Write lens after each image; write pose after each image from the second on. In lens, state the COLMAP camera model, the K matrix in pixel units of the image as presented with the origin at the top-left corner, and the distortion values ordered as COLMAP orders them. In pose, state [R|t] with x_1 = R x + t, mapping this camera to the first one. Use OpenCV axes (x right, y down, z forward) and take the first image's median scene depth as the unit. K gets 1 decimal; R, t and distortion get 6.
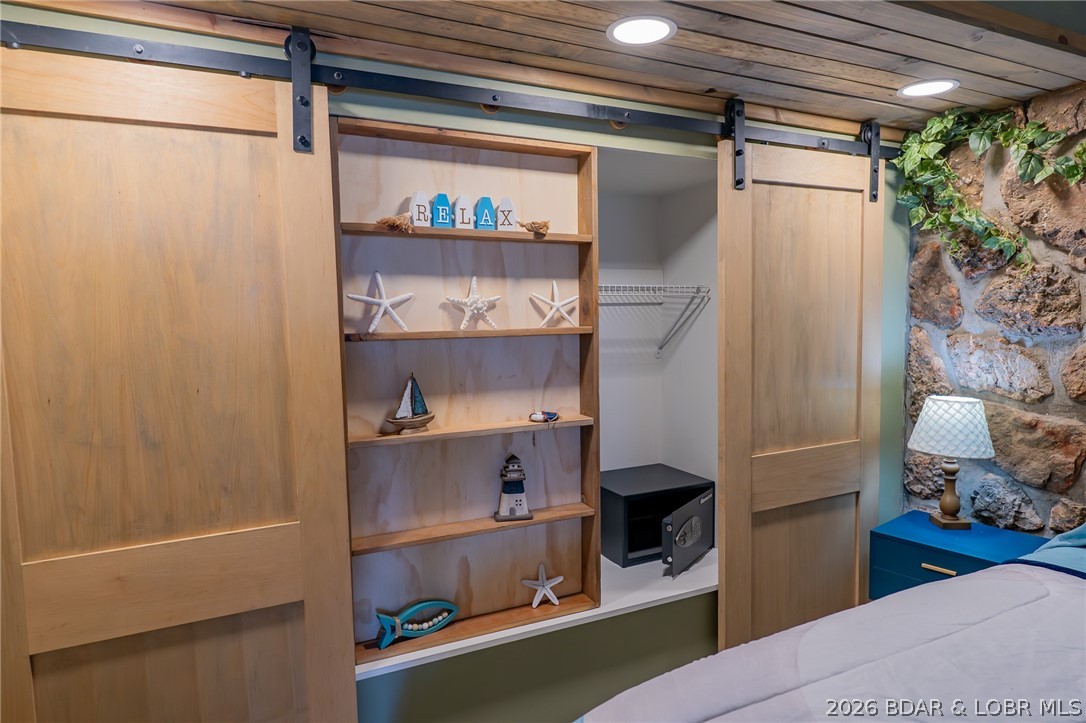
lens RADIAL K [[637.7, 0, 546.4], [0, 637.7, 361.1], [0, 0, 1]] dist [-0.053039, 0.042639]
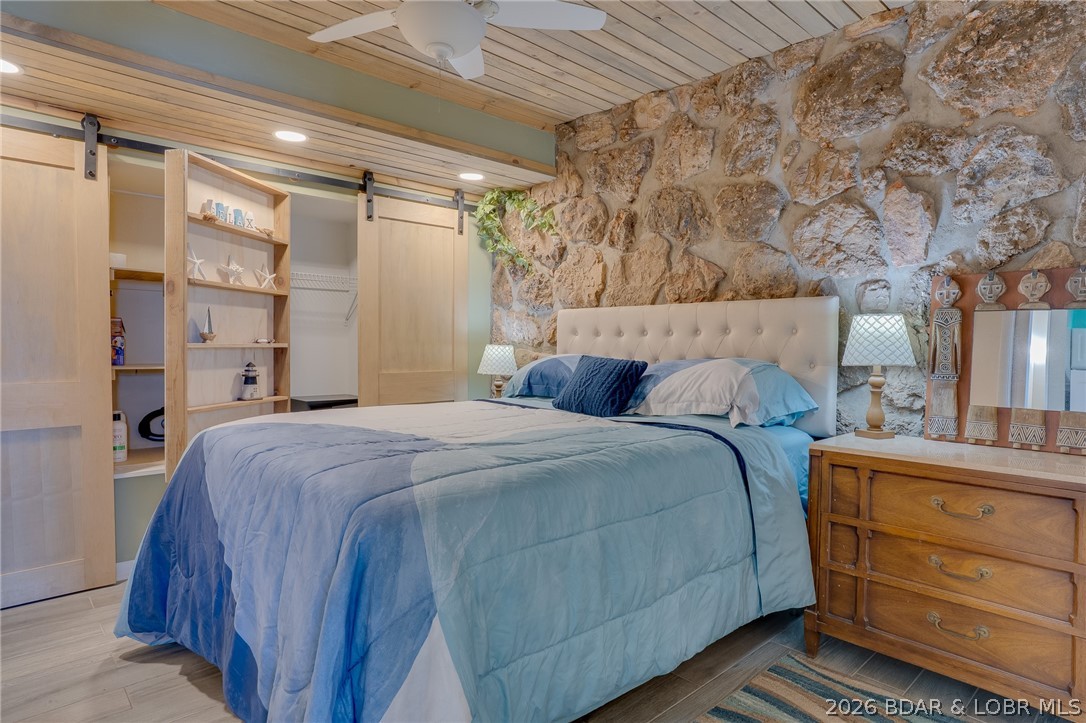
lens RADIAL K [[596.0, 0, 538.0], [0, 596.0, 361.8], [0, 0, 1]] dist [-0.051073, 0.032956]
pose [[0.955940, 0.018481, 0.292979, 0.257480], [-0.005326, 0.998944, -0.045633, 0.189441], [-0.293513, 0.042062, 0.955029, -0.684155]]
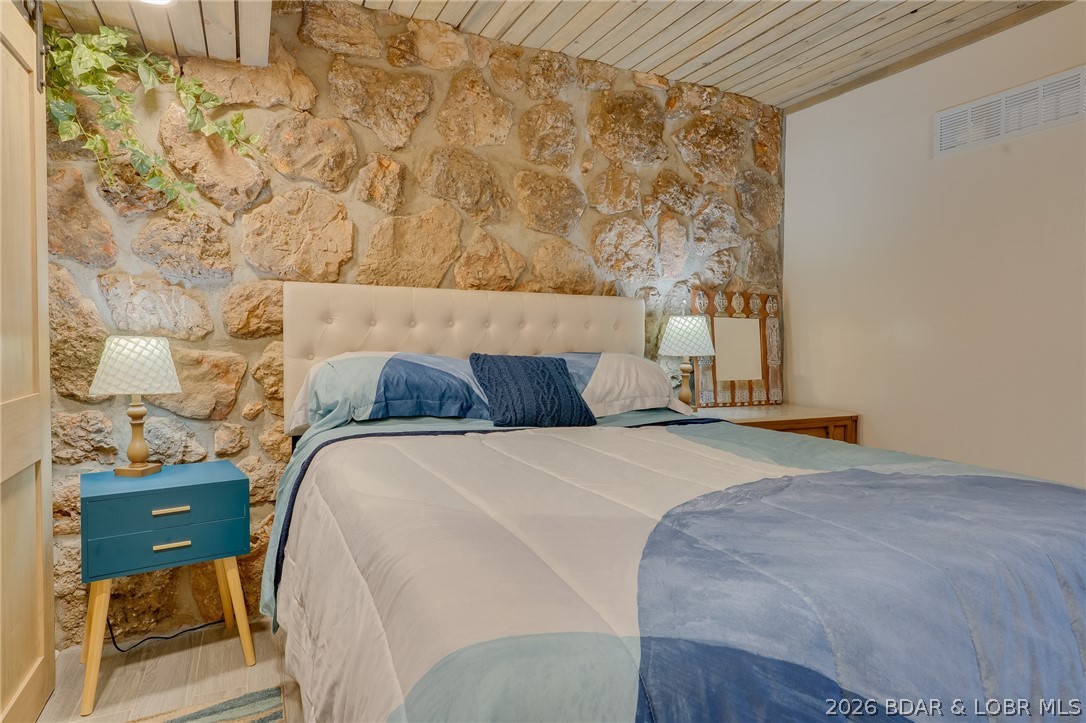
lens RADIAL K [[637.7, 0, 546.4], [0, 637.7, 361.1], [0, 0, 1]] dist [-0.053039, 0.042639]
pose [[0.007653, -0.016264, 0.999838, -0.297408], [0.059423, 0.998108, 0.015781, 0.119369], [-0.998204, 0.059292, 0.008605, 0.388424]]
